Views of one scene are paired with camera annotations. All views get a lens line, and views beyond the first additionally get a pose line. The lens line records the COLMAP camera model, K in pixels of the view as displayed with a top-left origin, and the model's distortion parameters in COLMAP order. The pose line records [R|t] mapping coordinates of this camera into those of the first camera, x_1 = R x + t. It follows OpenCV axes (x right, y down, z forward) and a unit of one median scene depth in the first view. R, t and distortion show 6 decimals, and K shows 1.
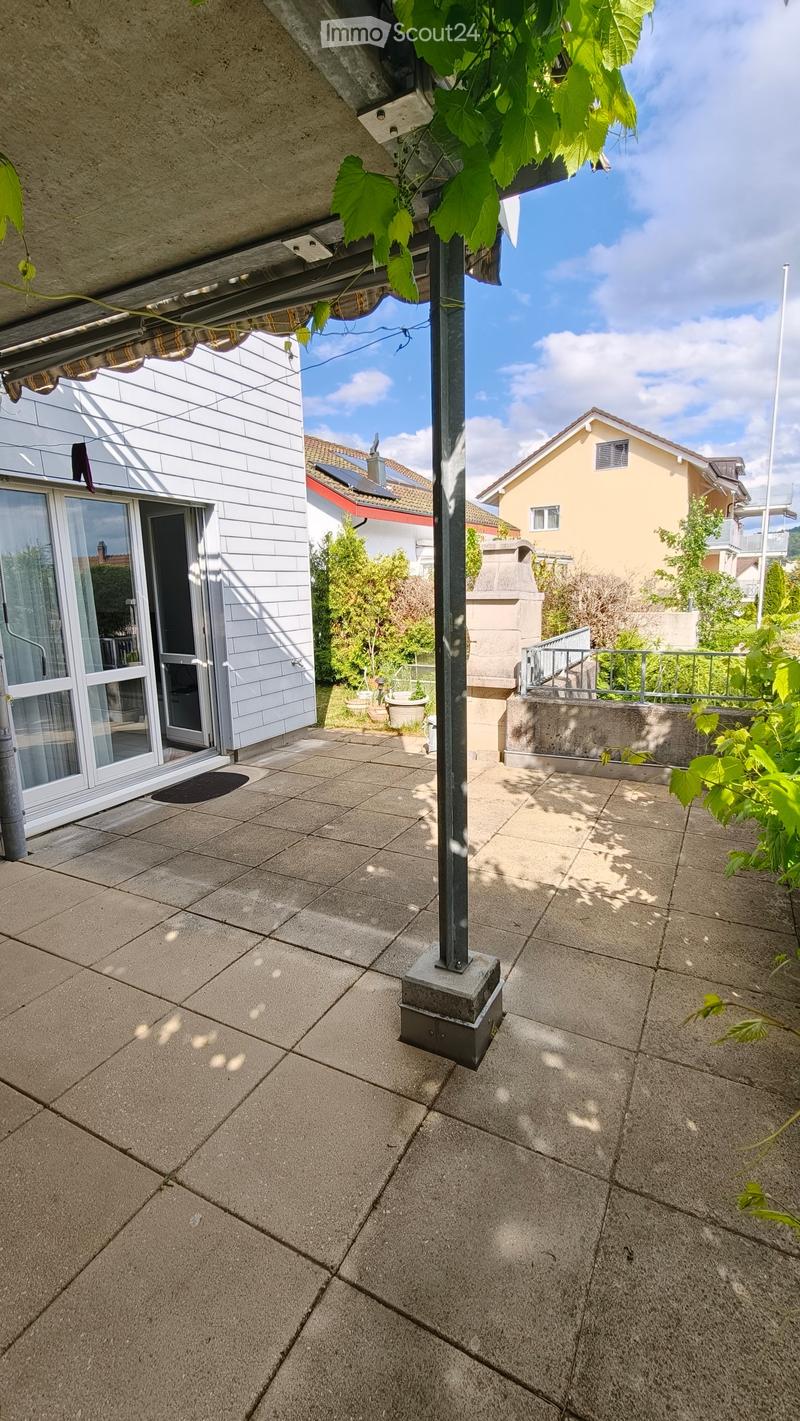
lens RADIAL K [[633.6, 0, 402.0], [0, 633.6, 705.3], [0, 0, 1]] dist [-0.000220, 0.000062]
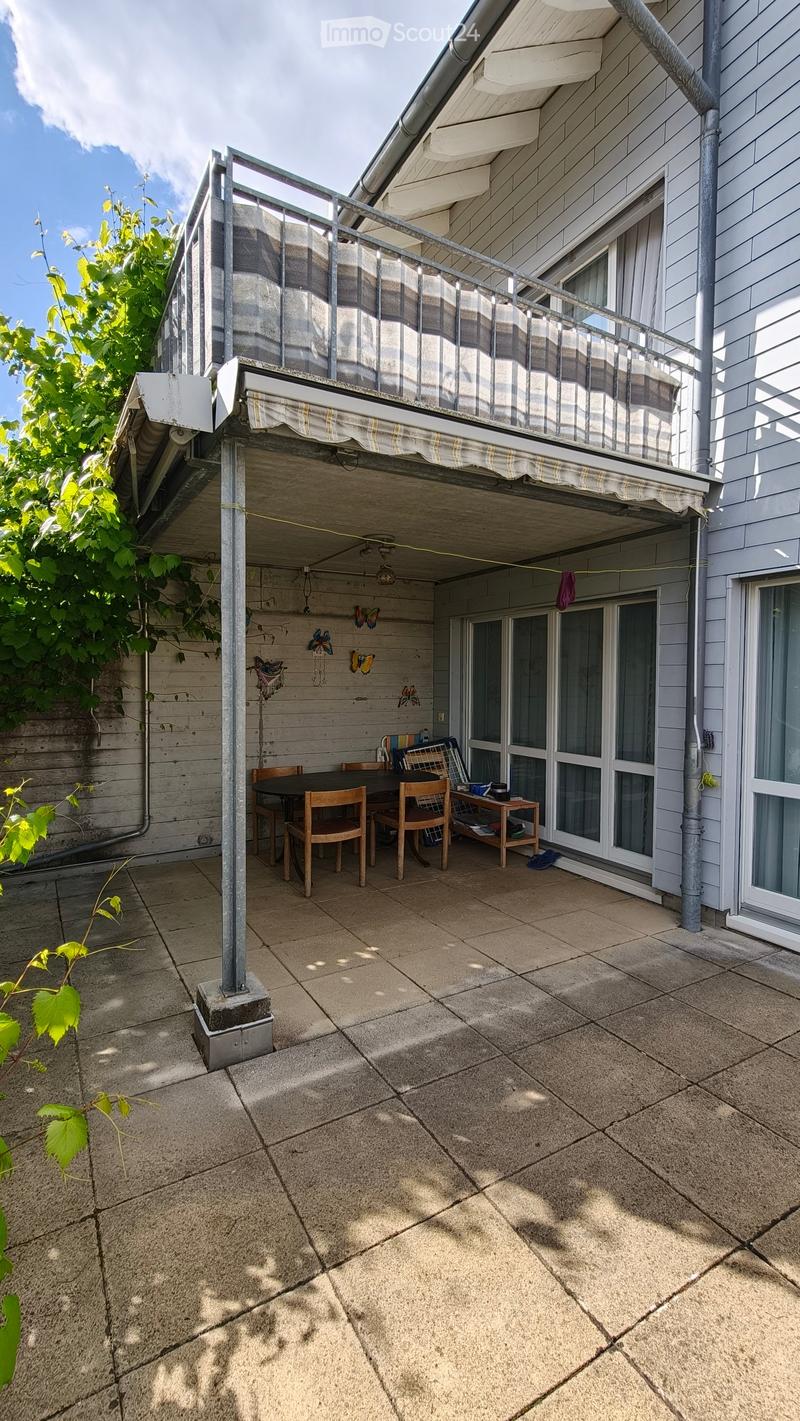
lens RADIAL K [[633.6, 0, 402.6], [0, 633.6, 711.9], [0, 0, 1]] dist [-0.000220, 0.000062]
pose [[-0.532388, 0.065856, -0.843935, 0.654380], [-0.149293, 0.974037, 0.170189, -0.278683], [0.833231, 0.216600, -0.508734, 1.268537]]
